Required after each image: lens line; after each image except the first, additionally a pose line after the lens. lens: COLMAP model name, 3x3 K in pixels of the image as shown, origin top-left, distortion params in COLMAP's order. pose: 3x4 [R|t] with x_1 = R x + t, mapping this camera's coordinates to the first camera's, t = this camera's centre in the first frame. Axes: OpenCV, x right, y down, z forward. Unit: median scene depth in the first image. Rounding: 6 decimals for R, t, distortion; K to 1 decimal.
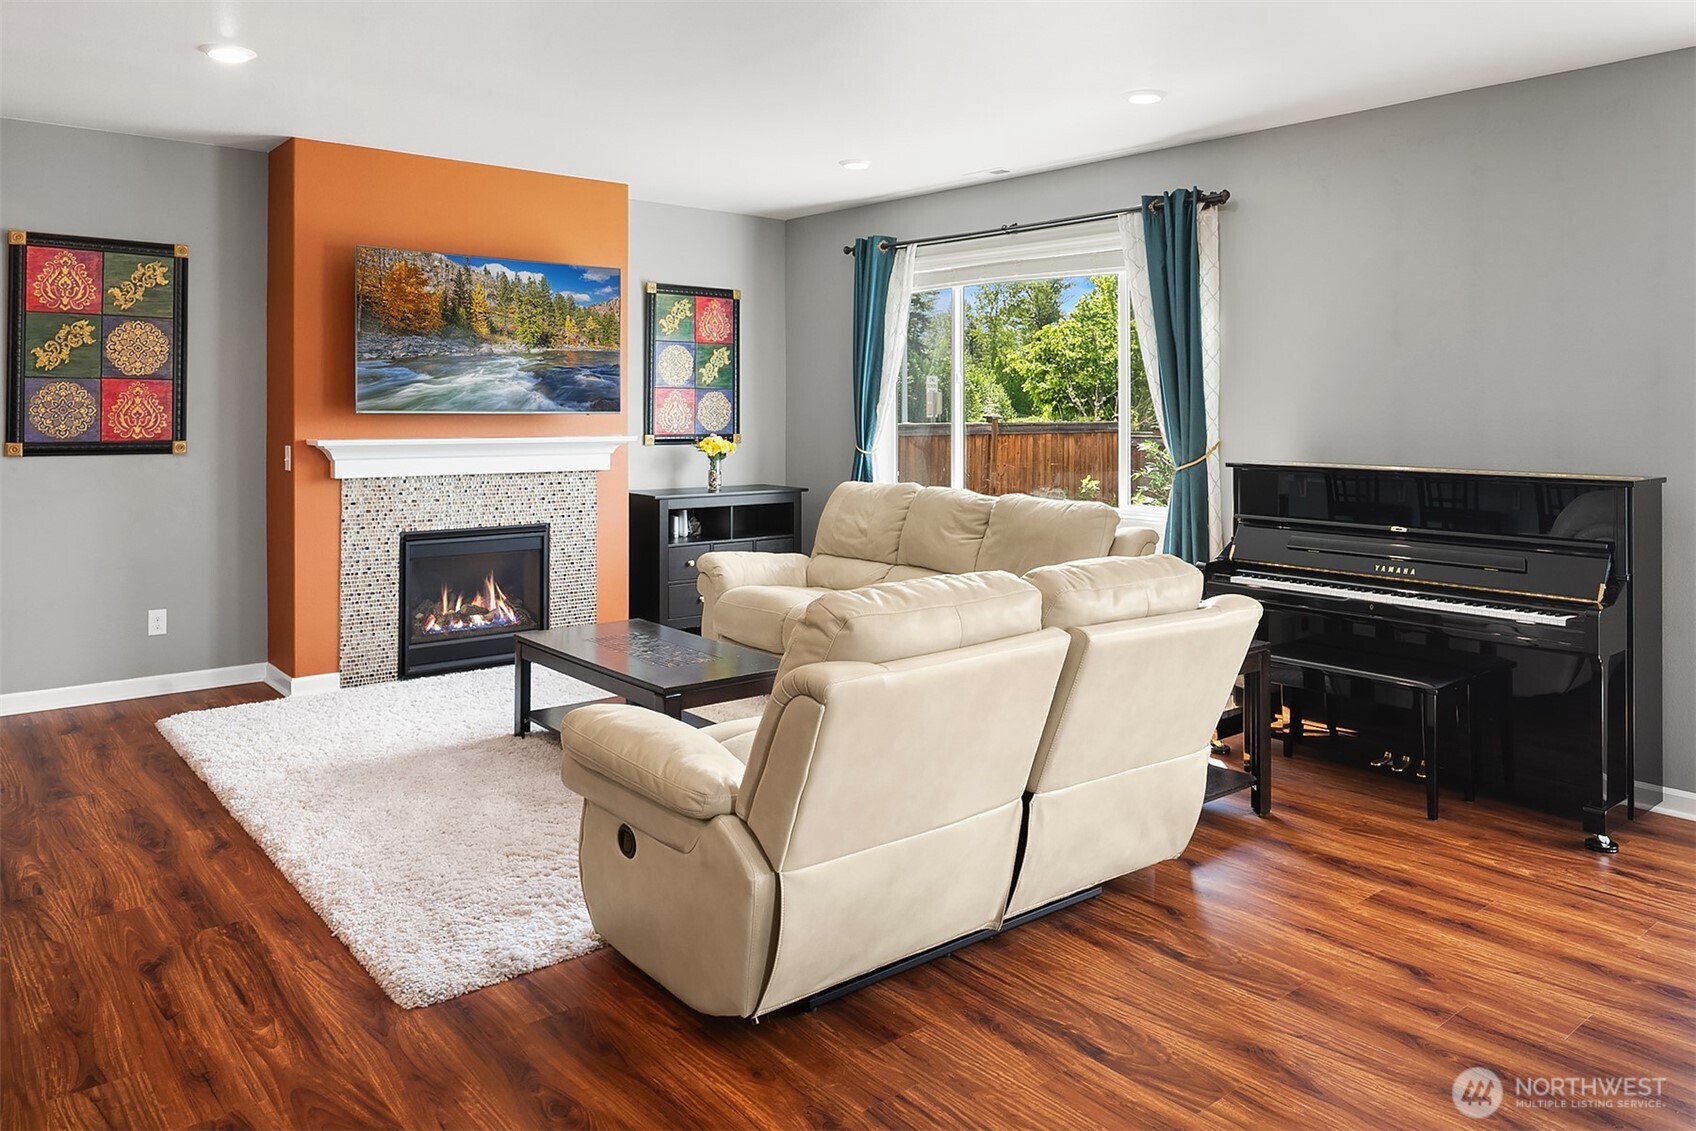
lens RADIAL K [[1194.6, 0, 837.0], [0, 1194.6, 569.6], [0, 0, 1]] dist [0.000437, 0.005684]
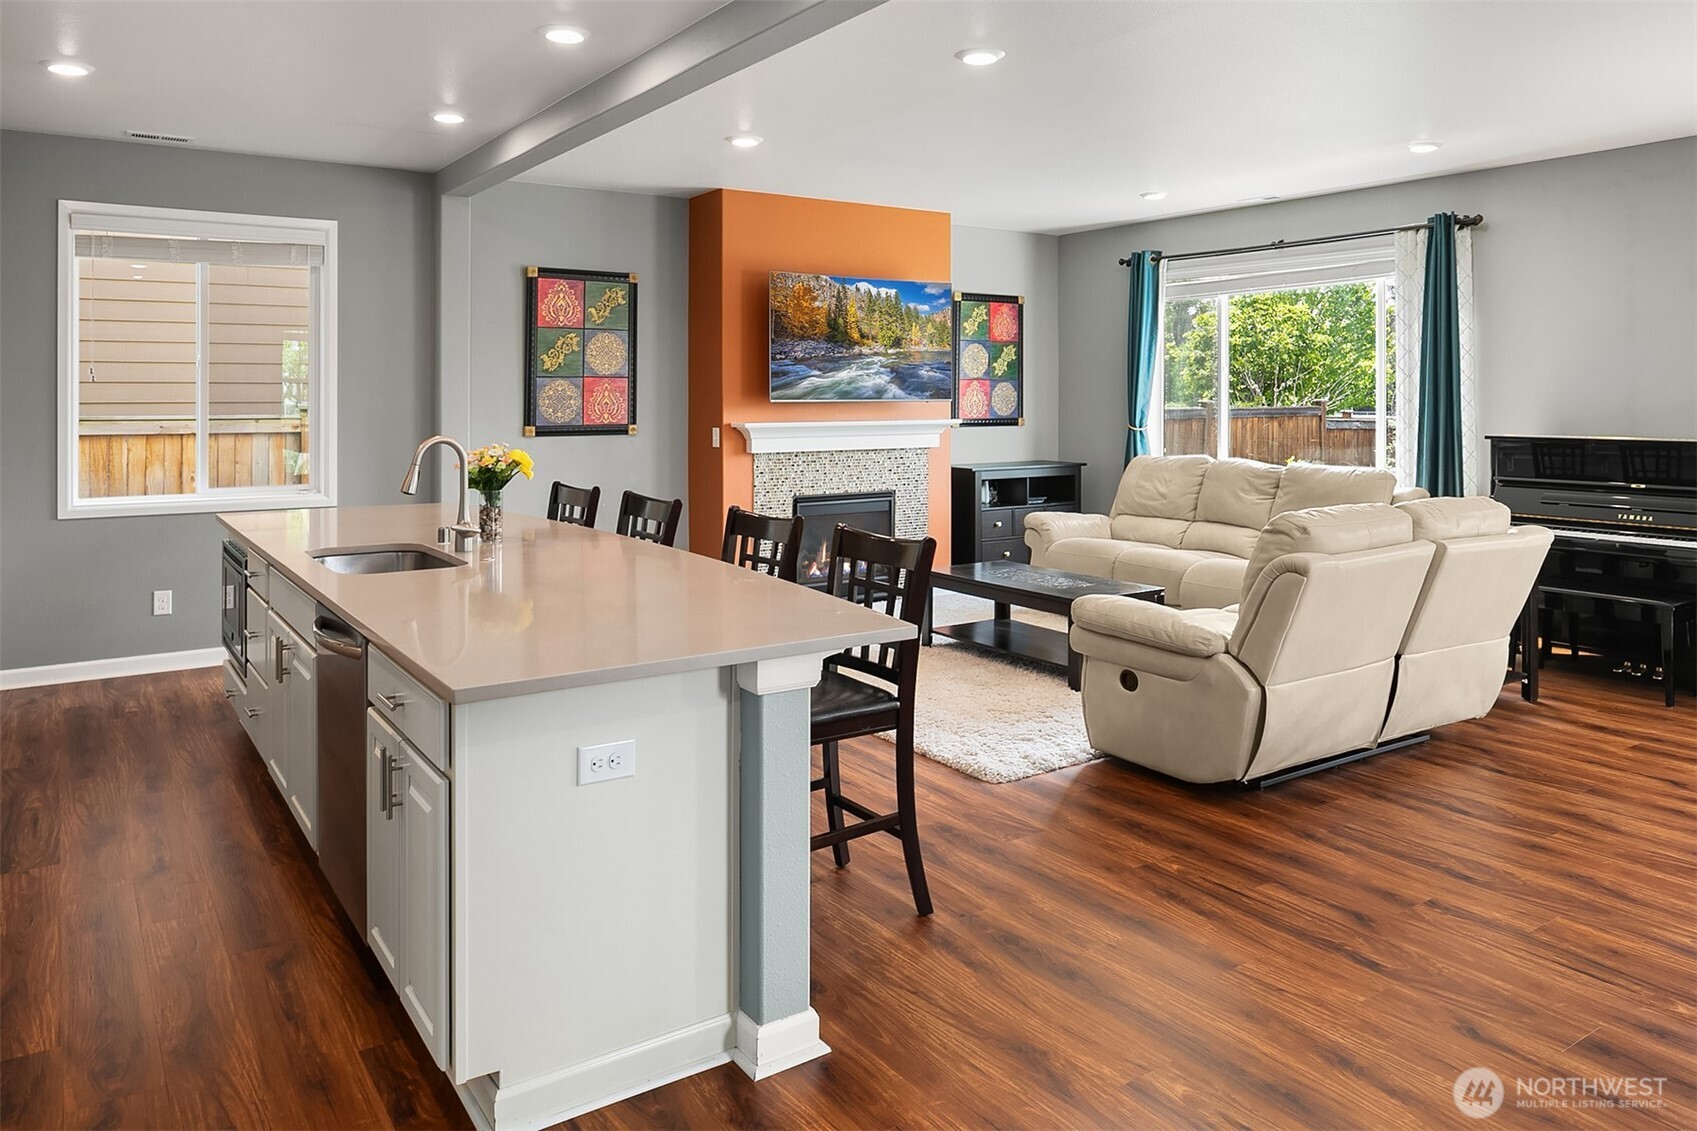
lens RADIAL K [[1195.3, 0, 859.1], [0, 1195.3, 559.5], [0, 0, 1]] dist [0.000437, 0.005684]
pose [[0.995981, 0.003731, -0.089483, -0.195132], [-0.003634, 0.999993, 0.001243, 0.037244], [0.089487, -0.000913, 0.995988, -0.277740]]
